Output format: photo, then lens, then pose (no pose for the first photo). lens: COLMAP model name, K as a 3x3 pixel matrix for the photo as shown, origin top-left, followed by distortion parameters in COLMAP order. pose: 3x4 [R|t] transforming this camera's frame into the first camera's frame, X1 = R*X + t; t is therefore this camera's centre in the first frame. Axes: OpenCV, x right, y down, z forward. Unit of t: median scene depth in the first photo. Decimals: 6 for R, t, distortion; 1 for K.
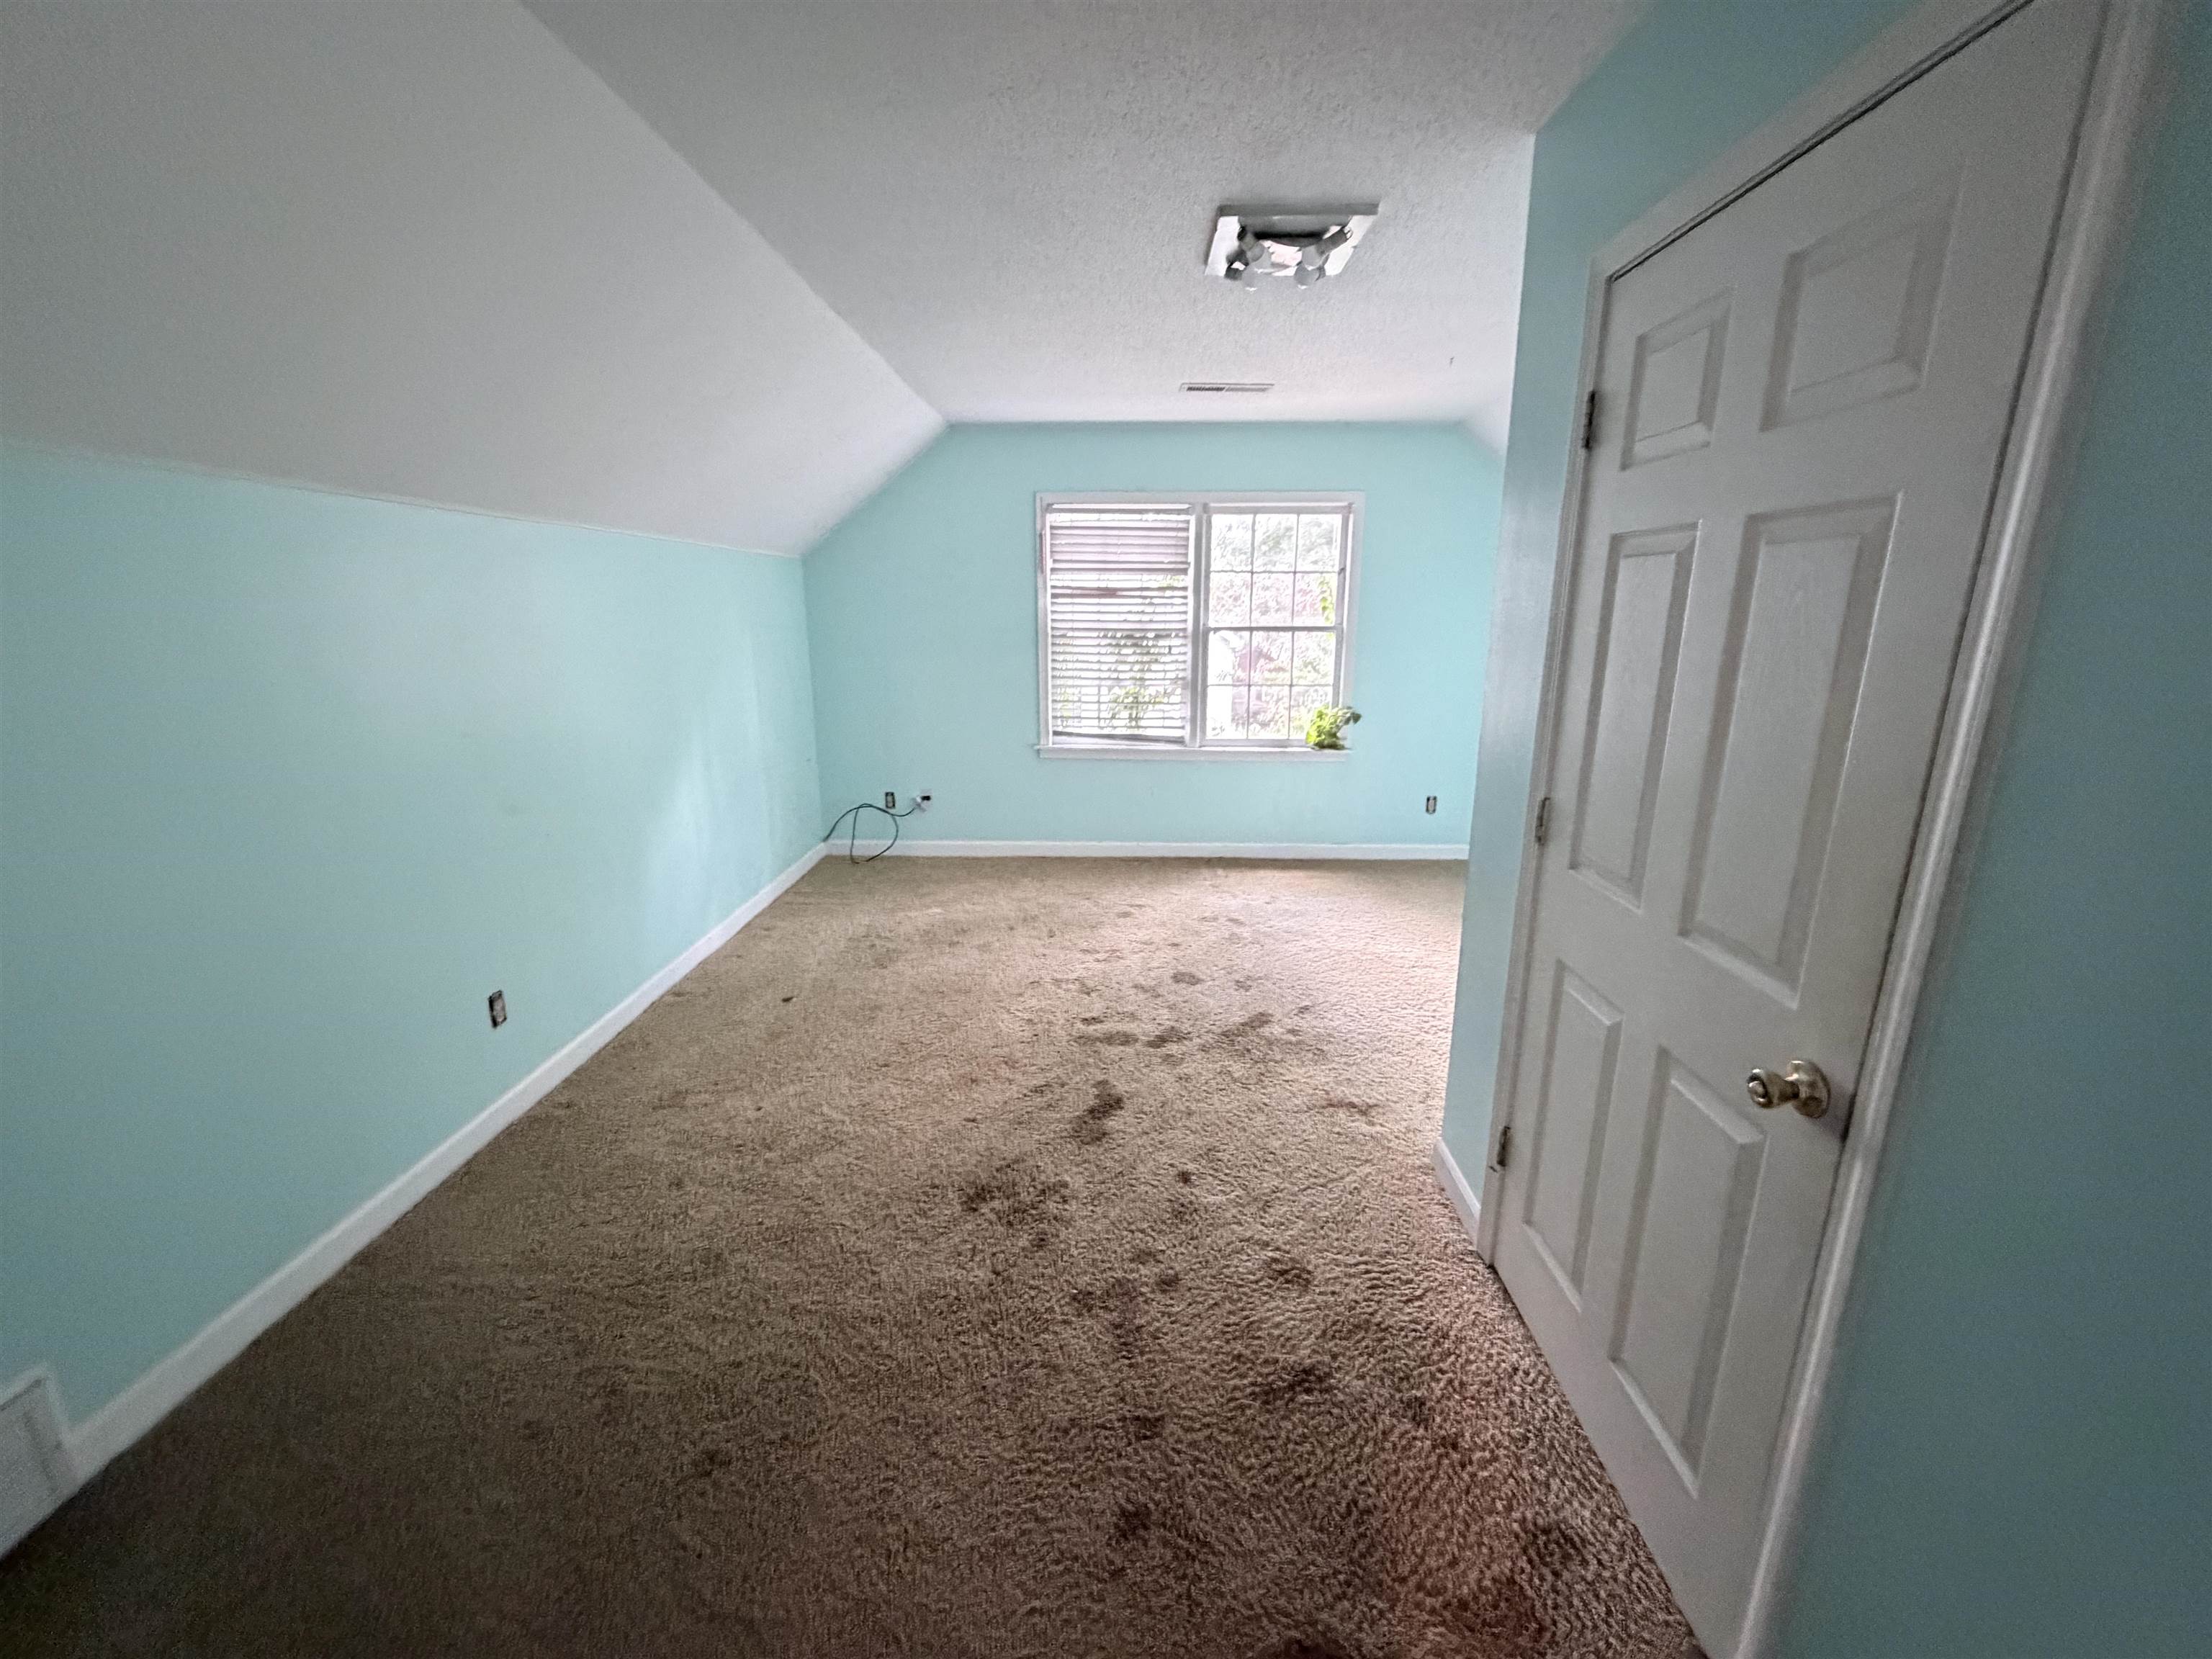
lens RADIAL K [[887.9, 0, 1109.1], [0, 887.9, 833.4], [0, 0, 1]] dist [-0.002847, -0.000022]
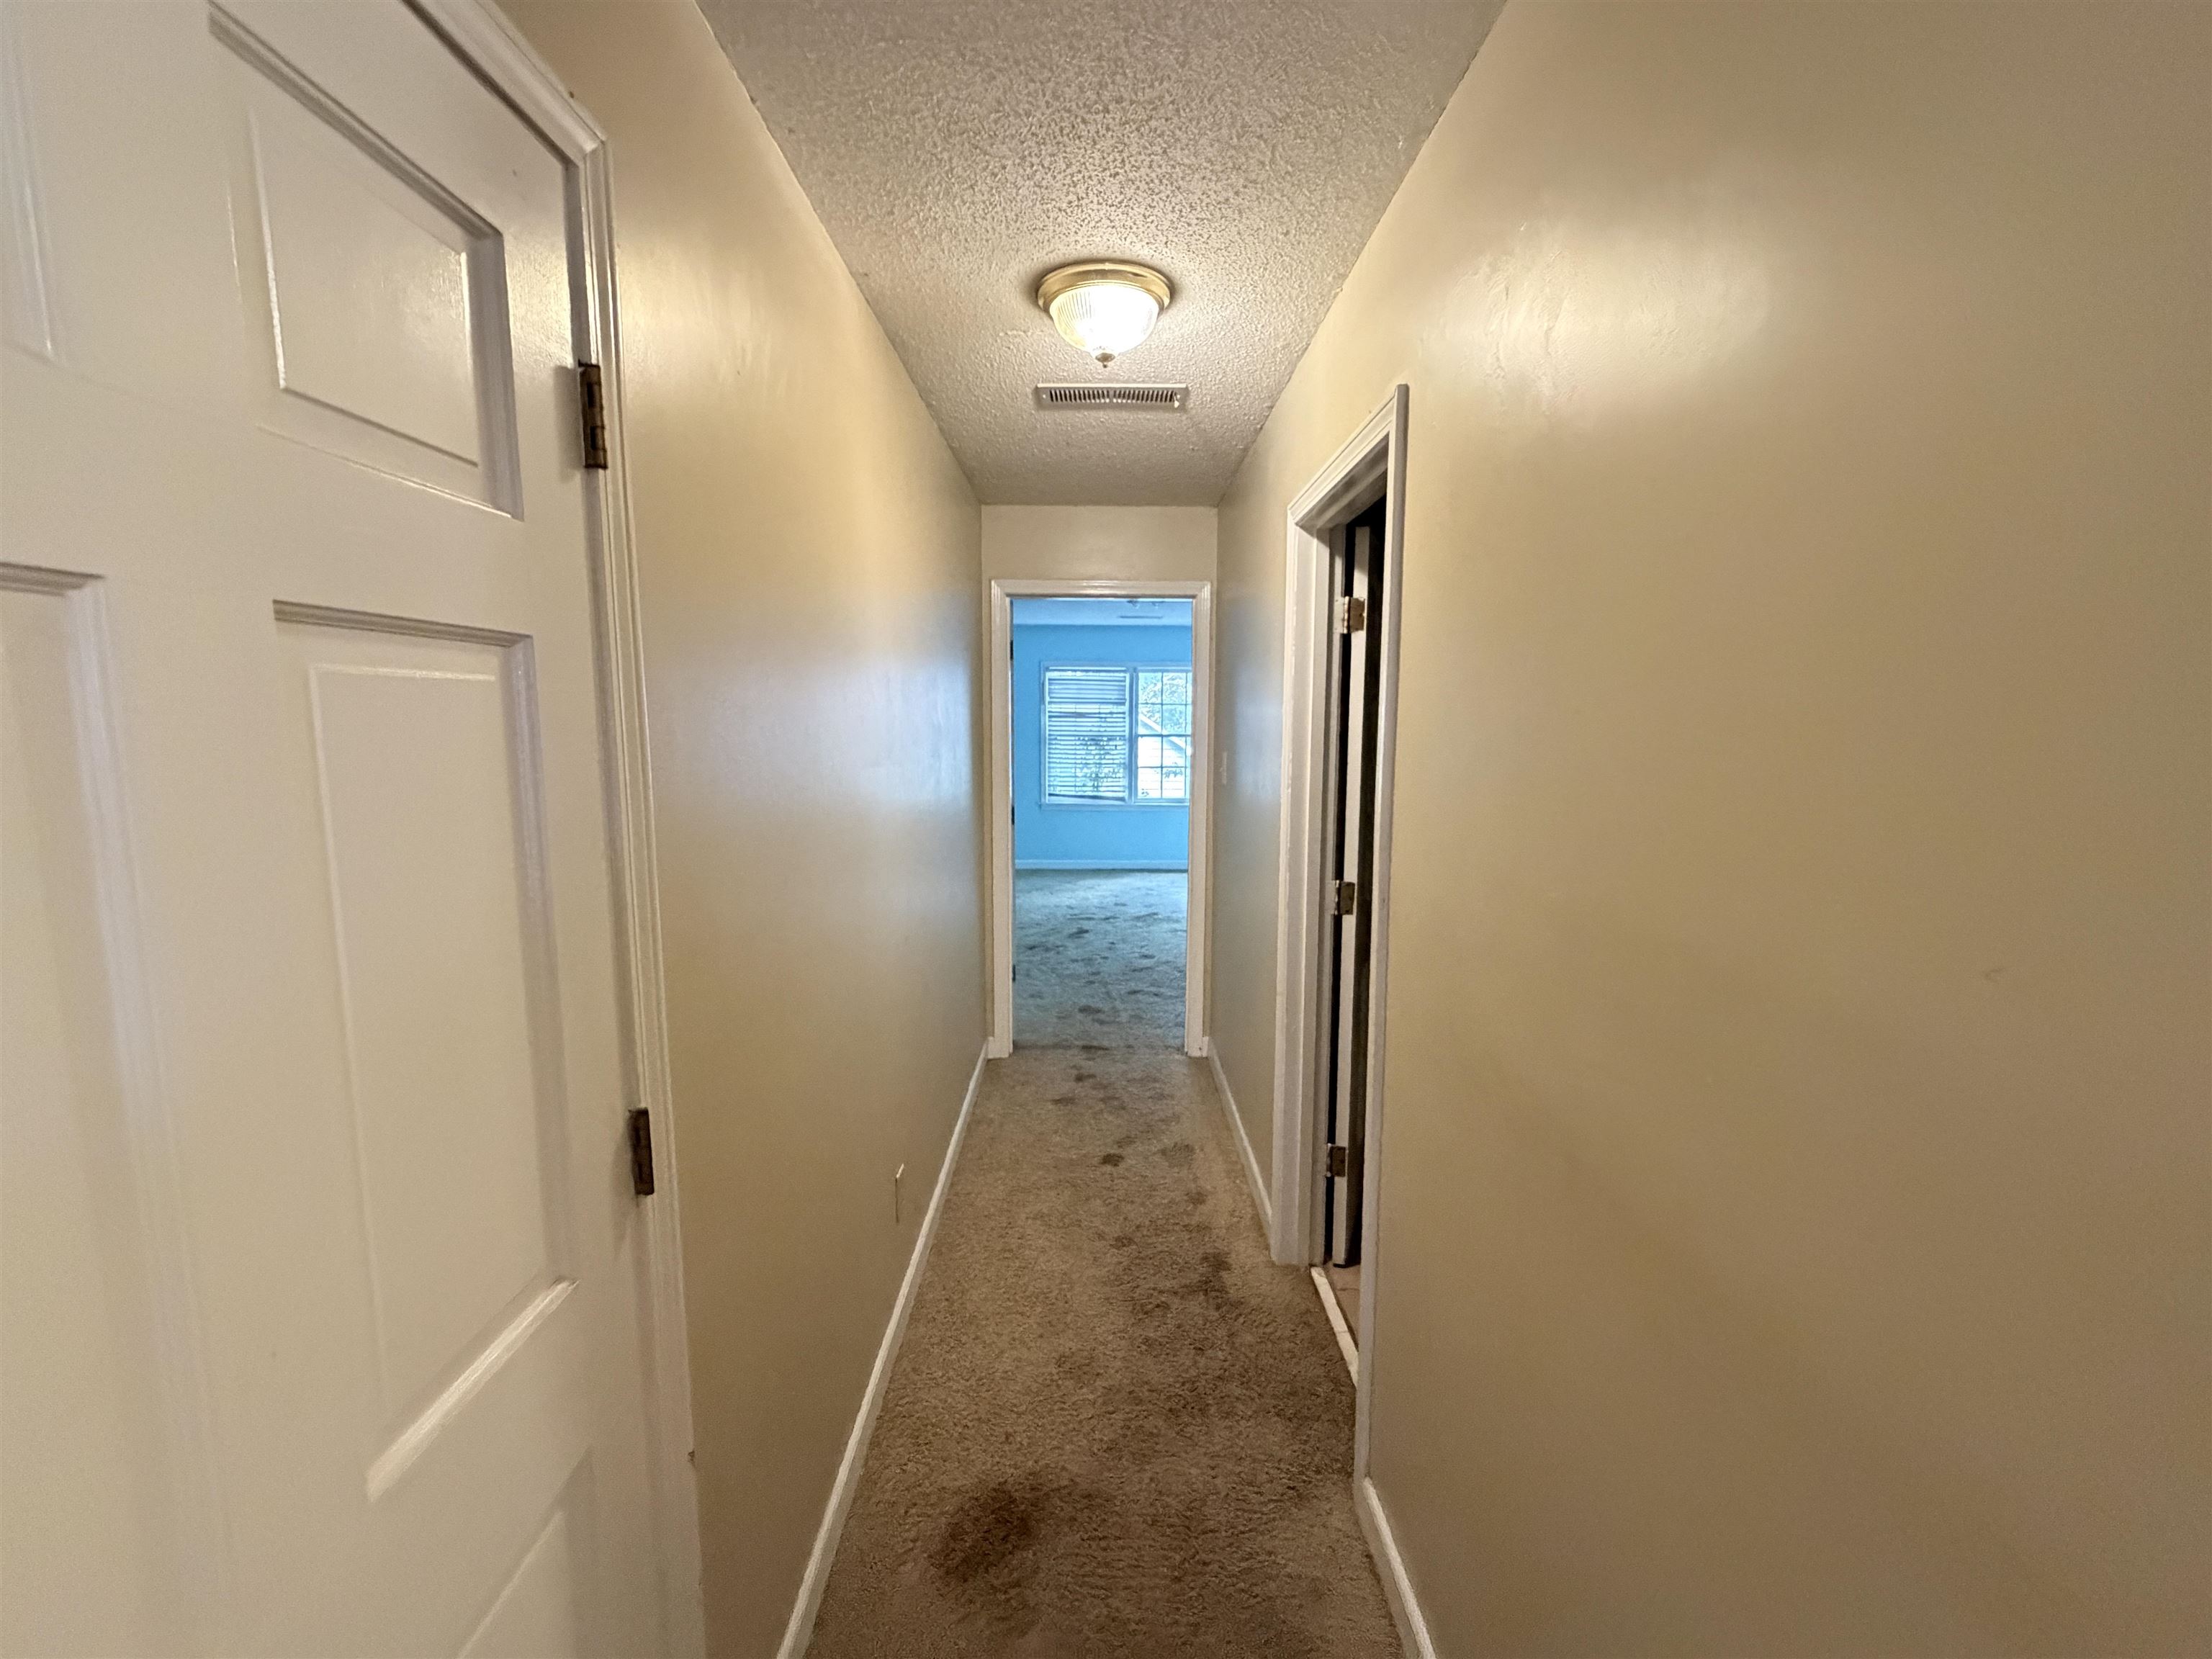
lens RADIAL K [[887.9, 0, 1106.1], [0, 887.9, 827.9], [0, 0, 1]] dist [-0.002847, -0.000022]
pose [[0.999365, 0.000340, 0.035644, -0.012704], [0.003988, 0.992608, -0.121297, 0.166153], [-0.035421, 0.121362, 0.991976, -0.726301]]
